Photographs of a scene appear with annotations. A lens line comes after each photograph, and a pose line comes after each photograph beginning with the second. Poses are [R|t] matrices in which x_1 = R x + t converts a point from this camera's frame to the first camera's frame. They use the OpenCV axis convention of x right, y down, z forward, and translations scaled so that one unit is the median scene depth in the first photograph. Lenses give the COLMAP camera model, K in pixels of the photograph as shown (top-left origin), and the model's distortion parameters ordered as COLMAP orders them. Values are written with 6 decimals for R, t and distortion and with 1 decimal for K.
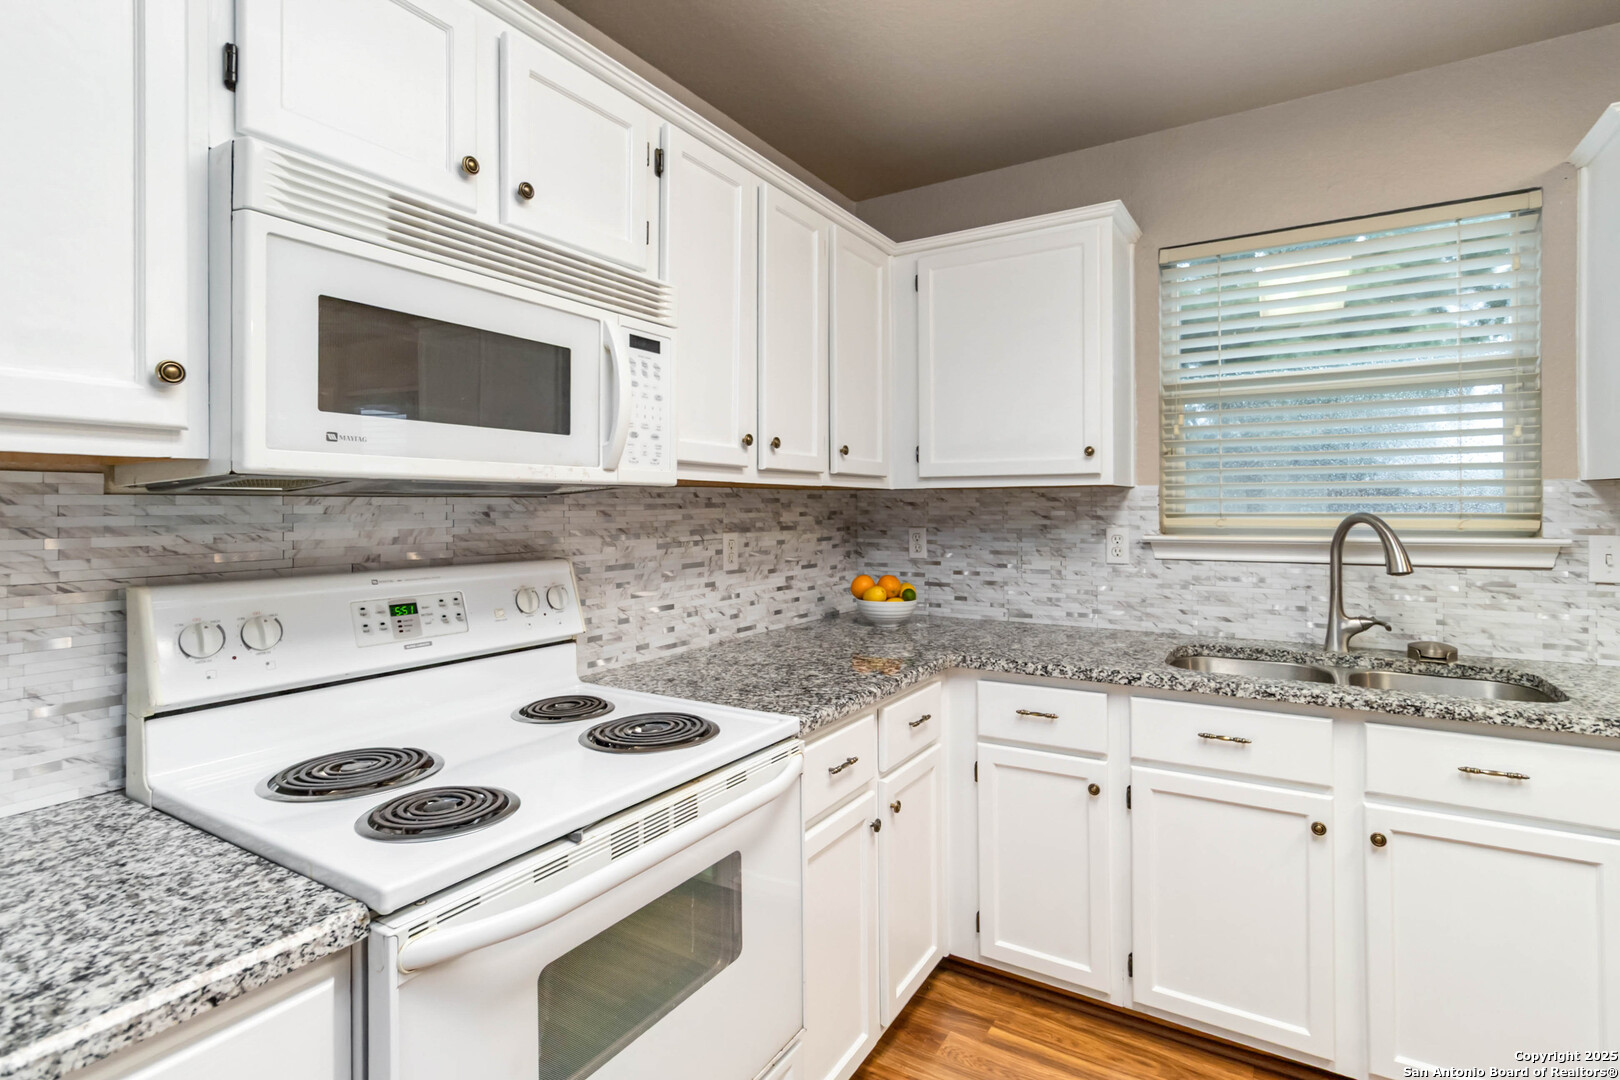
lens RADIAL K [[790.4, 0, 823.3], [0, 790.4, 503.0], [0, 0, 1]] dist [0.002559, 0.001792]
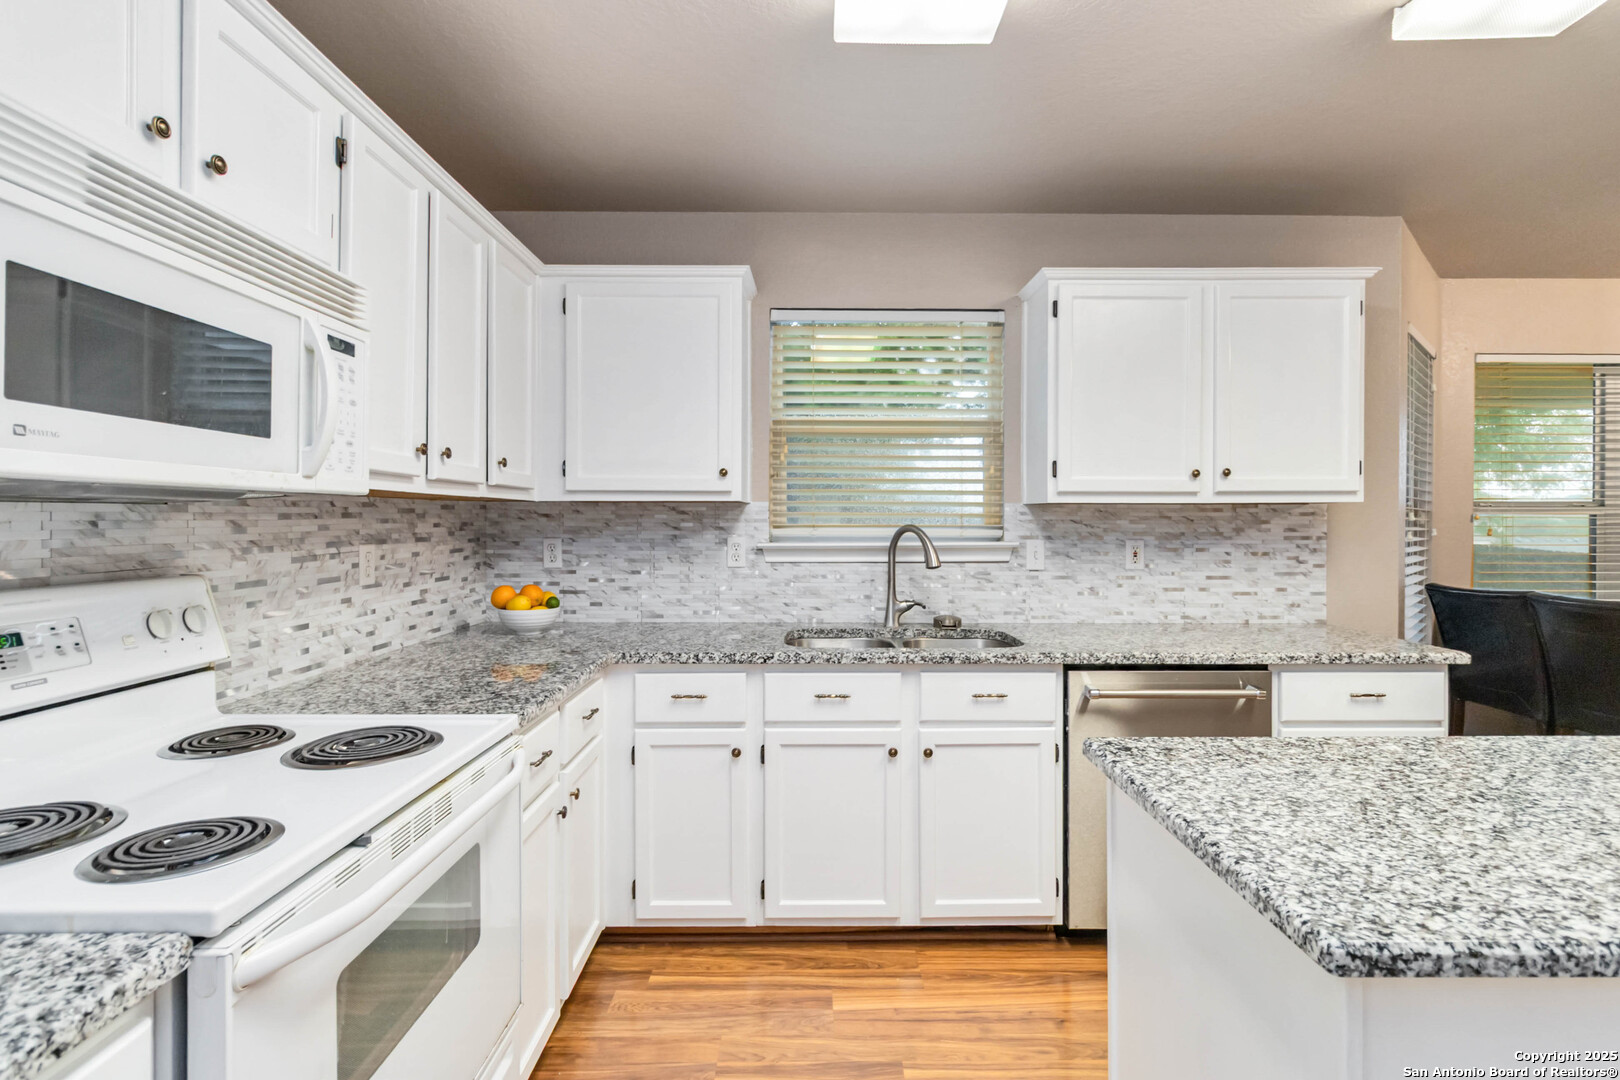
lens RADIAL K [[776.9, 0, 818.3], [0, 776.9, 513.0], [0, 0, 1]] dist [0.002297, 0.002163]
pose [[0.852714, 0.010278, 0.522277, -0.168623], [-0.008462, 0.999947, -0.005861, 0.001115], [-0.522309, 0.000578, 0.852756, -0.077254]]
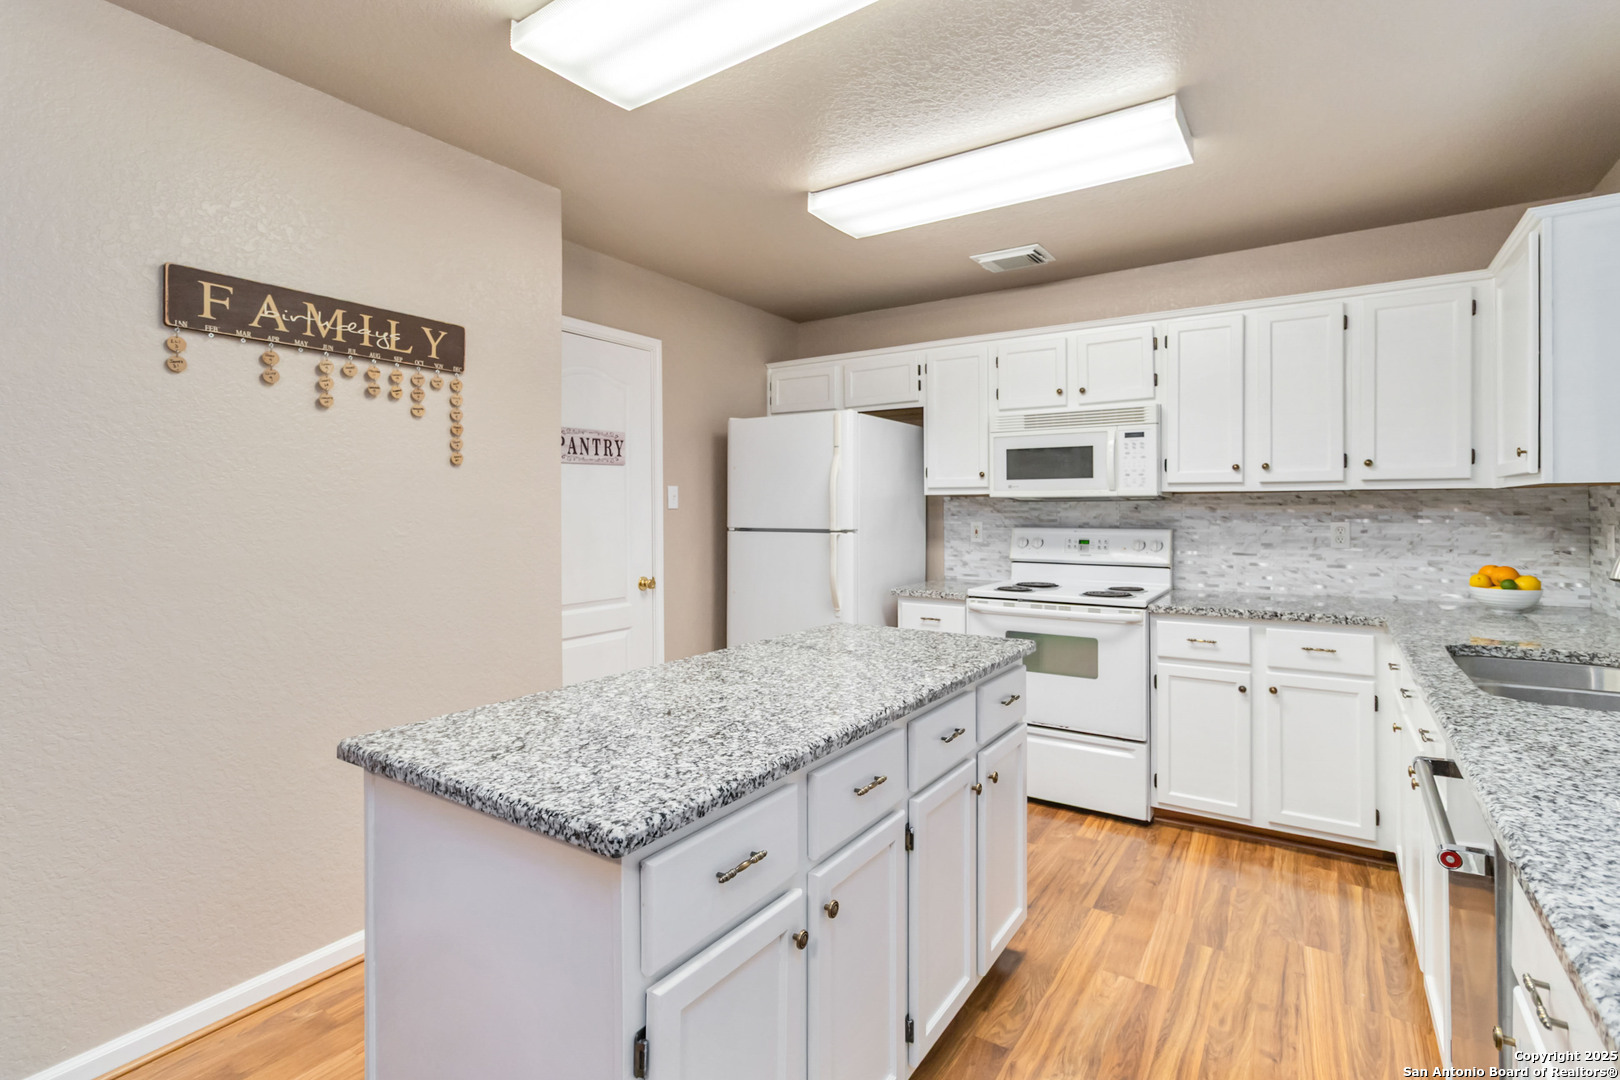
lens RADIAL K [[776.9, 0, 818.3], [0, 776.9, 513.0], [0, 0, 1]] dist [0.002297, 0.002163]
pose [[-0.035448, 0.013475, -0.999281, 1.567945], [0.010765, 0.999856, 0.013101, -0.009348], [0.999314, -0.010293, -0.035588, 0.116837]]
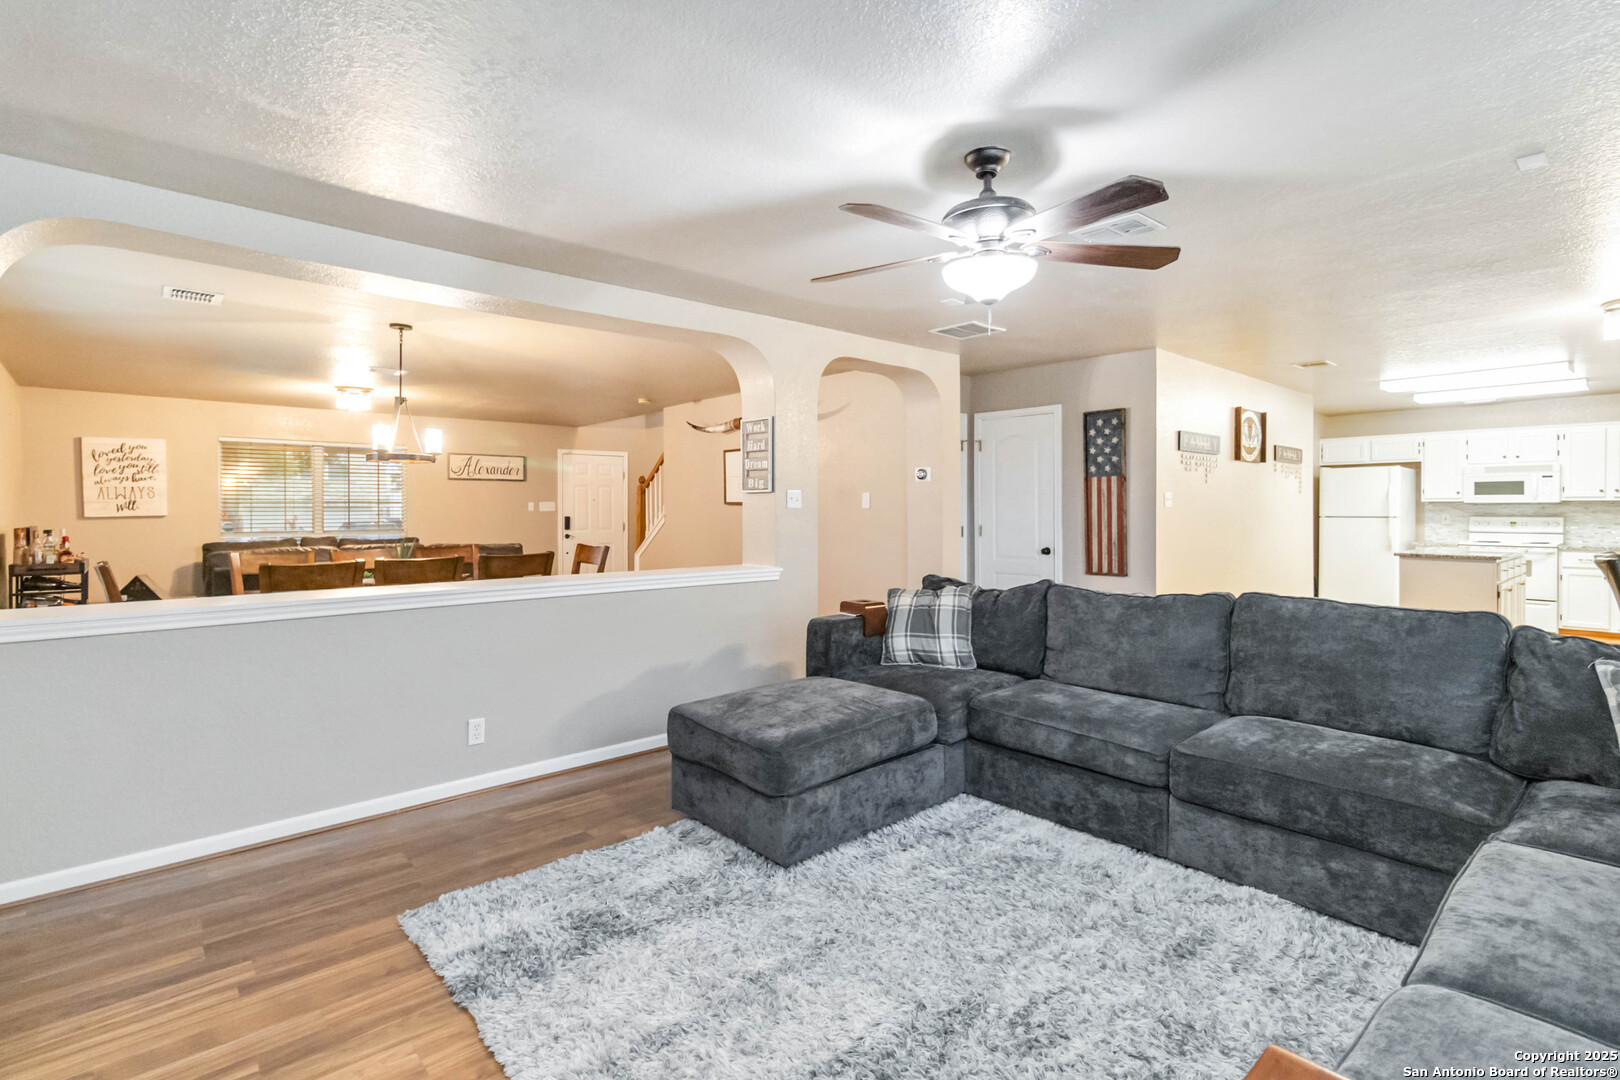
lens RADIAL K [[776.9, 0, 818.3], [0, 776.9, 513.0], [0, 0, 1]] dist [0.002297, 0.002163]
pose [[-0.293153, 0.010065, -0.956013, 4.820451], [0.010234, 0.999920, 0.007389, -0.030452], [0.956011, -0.007618, -0.293233, -1.681544]]
